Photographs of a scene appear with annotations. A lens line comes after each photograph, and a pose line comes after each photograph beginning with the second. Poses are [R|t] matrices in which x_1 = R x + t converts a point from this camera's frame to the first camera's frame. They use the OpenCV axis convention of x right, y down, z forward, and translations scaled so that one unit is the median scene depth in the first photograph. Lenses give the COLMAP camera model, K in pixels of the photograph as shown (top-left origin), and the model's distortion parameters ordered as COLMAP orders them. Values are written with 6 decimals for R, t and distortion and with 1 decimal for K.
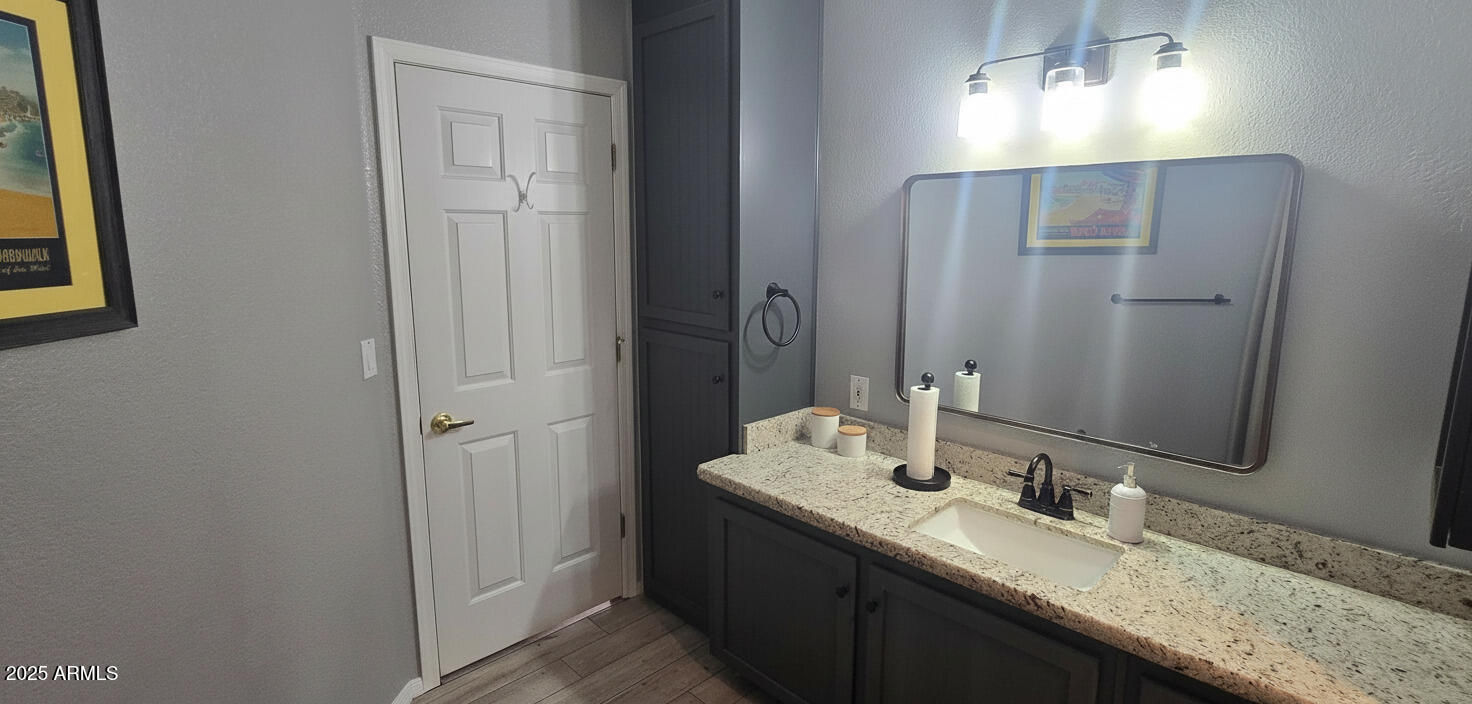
lens RADIAL K [[680.8, 0, 736.1], [0, 680.8, 338.7], [0, 0, 1]] dist [0.004199, 0.000155]
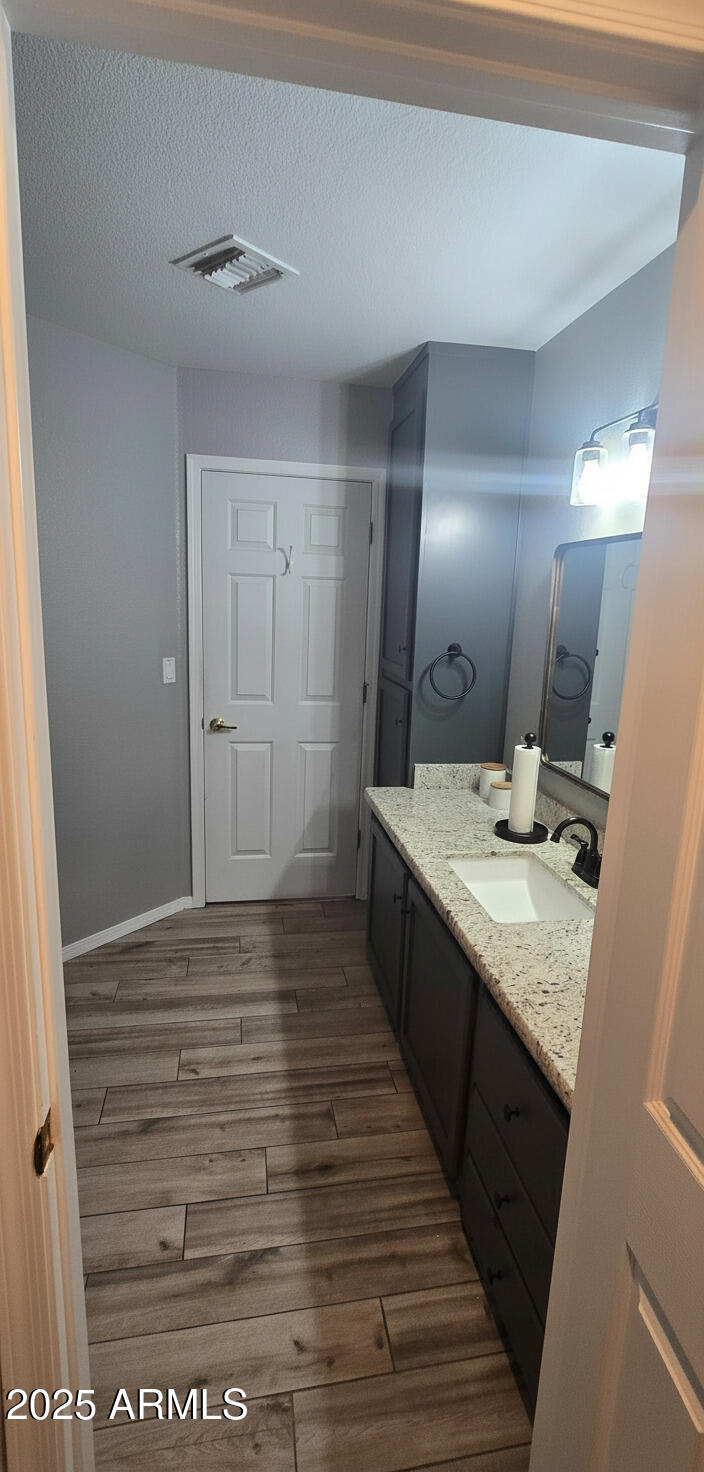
lens RADIAL K [[680.8, 0, 360.5], [0, 680.8, 743.0], [0, 0, 1]] dist [0.004199, 0.000155]
pose [[0.827558, 0.145874, -0.542096, 0.553571], [-0.128566, 0.989232, 0.069929, 0.022729], [0.546460, 0.011825, 0.837402, -0.024503]]
